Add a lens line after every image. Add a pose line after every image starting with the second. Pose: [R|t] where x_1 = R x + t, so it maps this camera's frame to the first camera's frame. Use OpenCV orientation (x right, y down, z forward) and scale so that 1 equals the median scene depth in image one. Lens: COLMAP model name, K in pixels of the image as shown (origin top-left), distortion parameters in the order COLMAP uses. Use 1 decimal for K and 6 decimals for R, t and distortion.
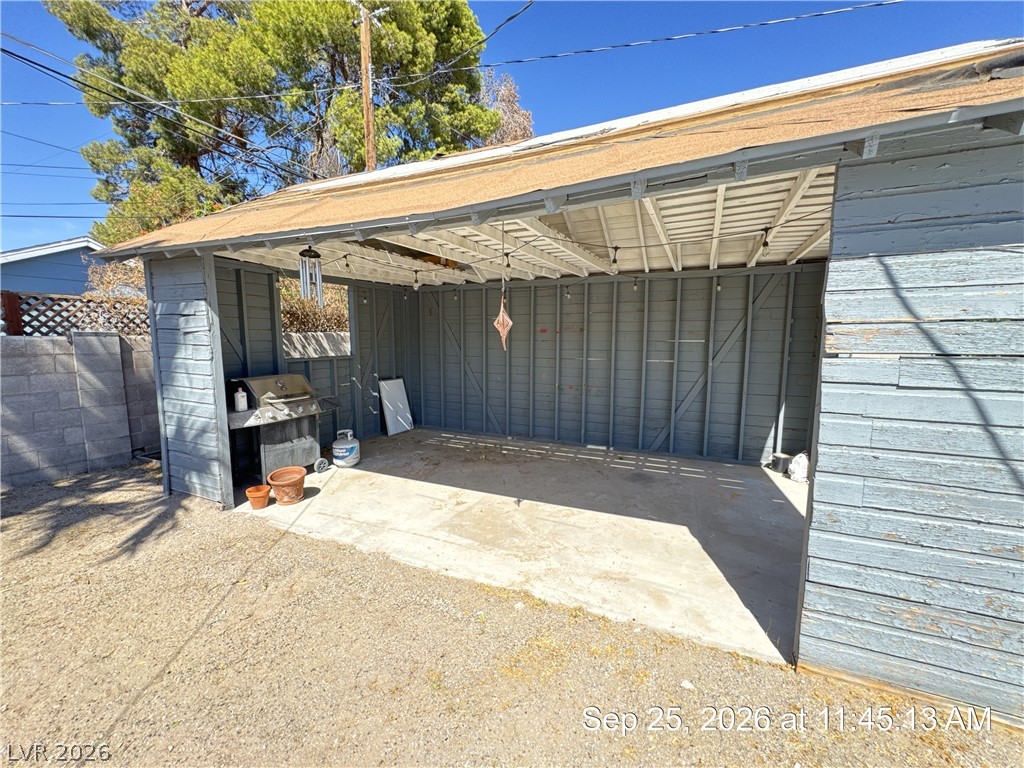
lens RADIAL K [[409.8, 0, 513.4], [0, 409.8, 383.4], [0, 0, 1]] dist [-0.003581, 0.000541]
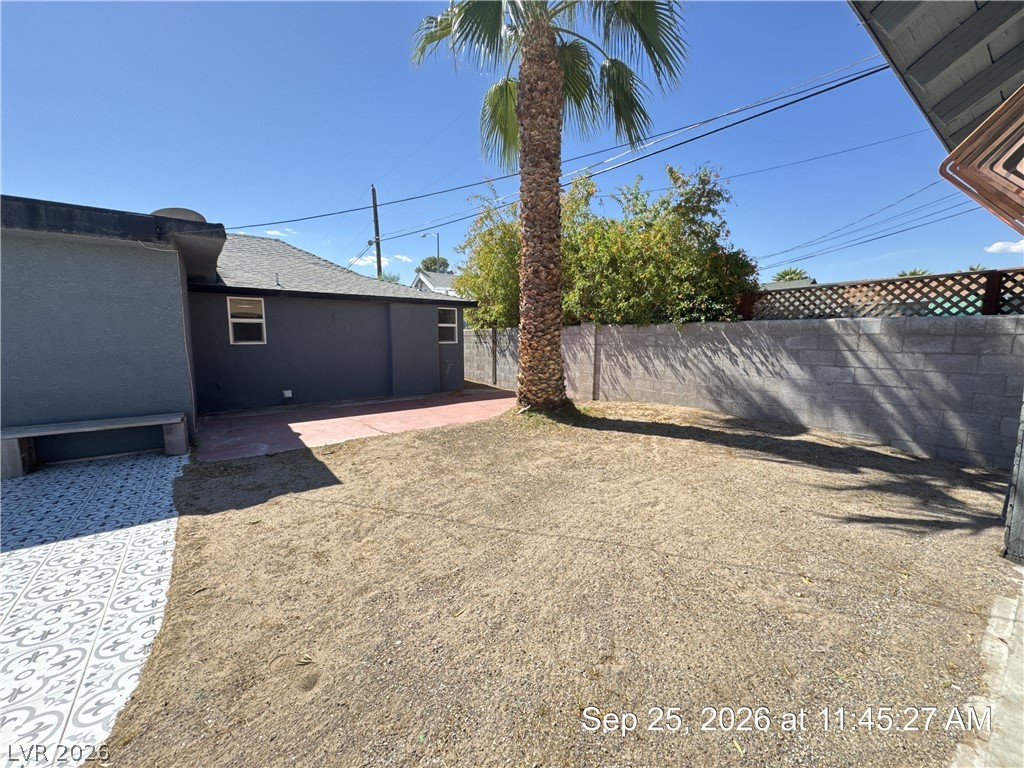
lens RADIAL K [[409.8, 0, 511.0], [0, 409.8, 383.9], [0, 0, 1]] dist [-0.003581, 0.000541]
pose [[-0.500557, 0.102337, -0.859634, 0.240167], [-0.098048, 0.979897, 0.173747, -0.012691], [0.860133, 0.171256, -0.480460, 0.529763]]
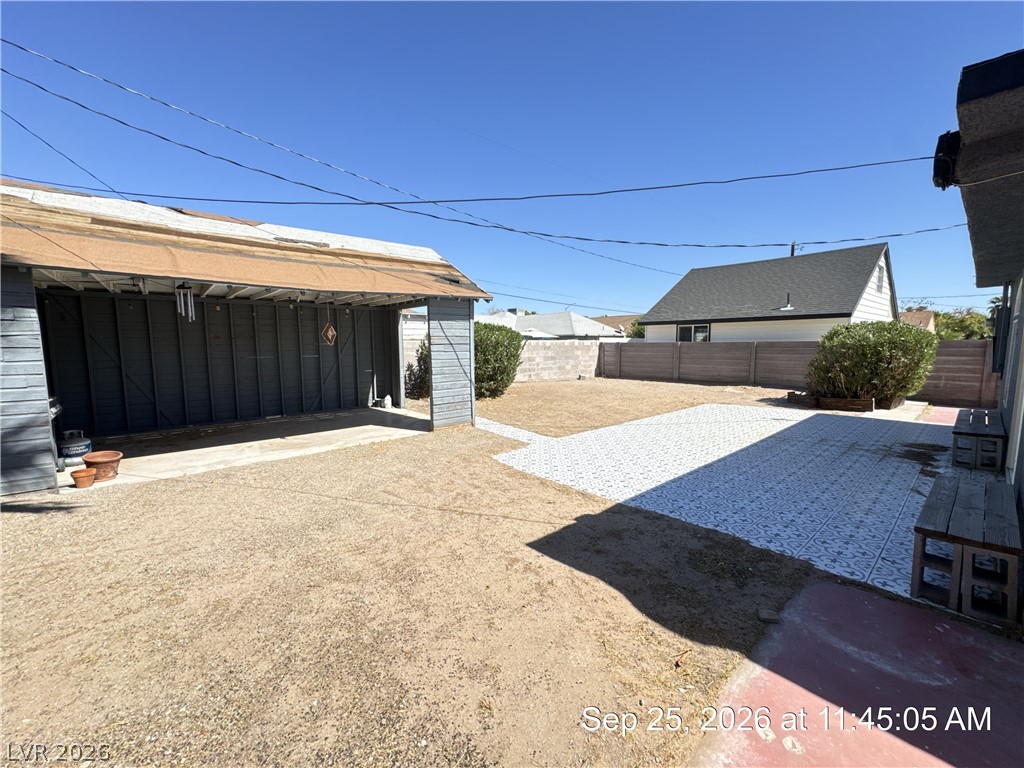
lens RADIAL K [[409.8, 0, 508.6], [0, 409.8, 381.5], [0, 0, 1]] dist [-0.003581, 0.000541]
pose [[0.436005, -0.088082, 0.895623, -1.077954], [0.108894, 0.993050, 0.044652, 0.082918], [-0.893332, 0.078059, 0.442567, -0.599738]]
